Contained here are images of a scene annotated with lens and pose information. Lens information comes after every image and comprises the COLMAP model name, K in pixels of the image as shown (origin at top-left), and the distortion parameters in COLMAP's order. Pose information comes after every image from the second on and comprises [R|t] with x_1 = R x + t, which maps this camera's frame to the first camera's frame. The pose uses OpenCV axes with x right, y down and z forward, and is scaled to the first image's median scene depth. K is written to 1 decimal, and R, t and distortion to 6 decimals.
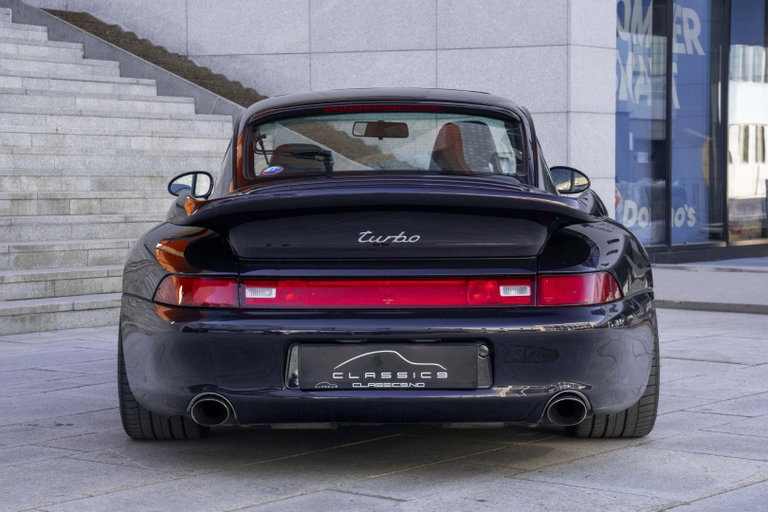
lens RADIAL K [[1623.2, 0, 358.9], [0, 1623.2, 256.8], [0, 0, 1]] dist [0.378695, 0.259448]
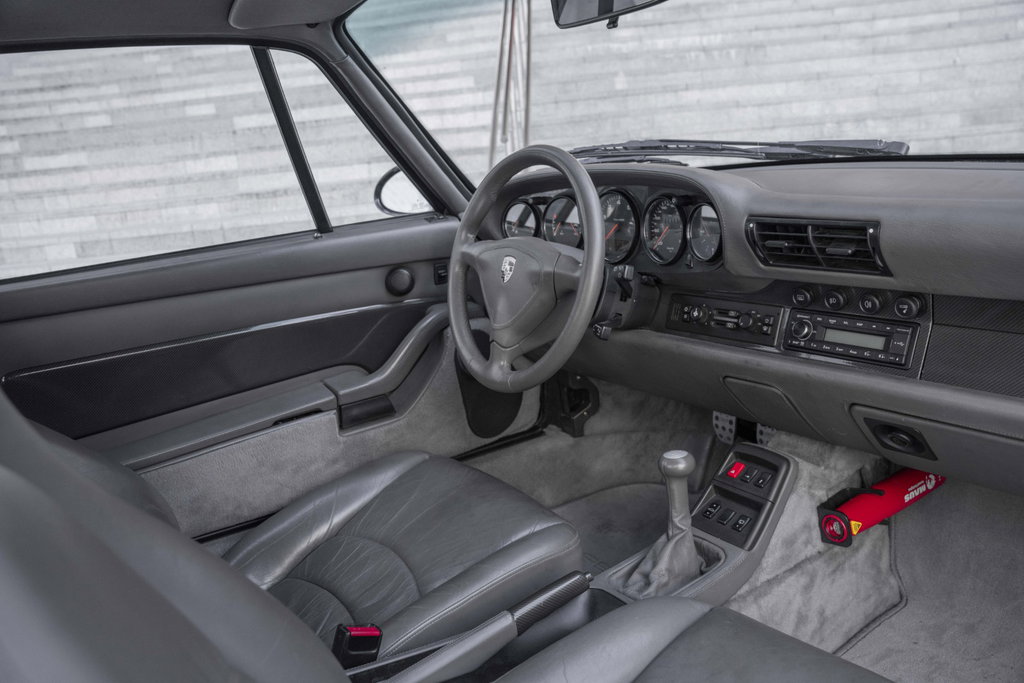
lens RADIAL K [[803.5, 0, 512.0], [0, 803.5, 341.5], [0, 0, 1]] dist [-0.134723, 0.158100]
pose [[0.578278, 0.148117, -0.802282, 0.148700], [0.051051, 0.974885, 0.216781, -0.074441], [0.814241, -0.166317, 0.556193, 1.277151]]
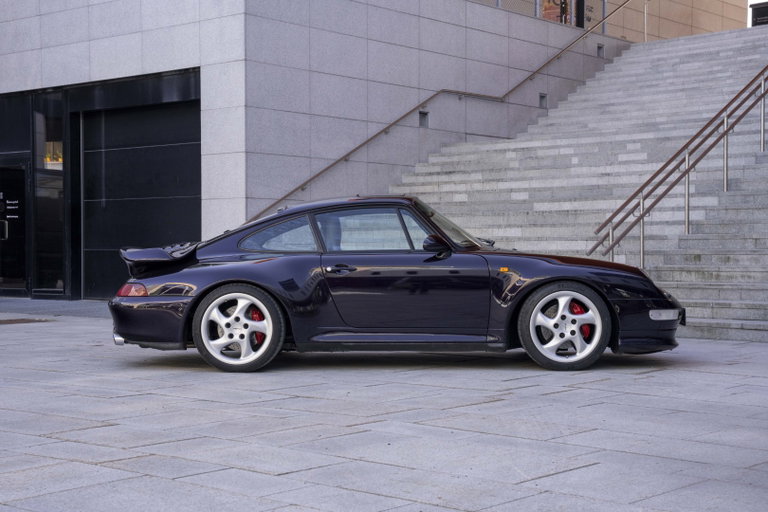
lens RADIAL K [[1209.4, 0, 384.0], [0, 1209.4, 256.0], [0, 0, 1]] dist [0.091621, 0.754759]
pose [[-0.017391, 0.011796, -0.999779, 1.862036], [-0.040079, 0.999118, 0.012486, -0.066836], [0.999045, 0.040288, -0.016903, 1.368534]]
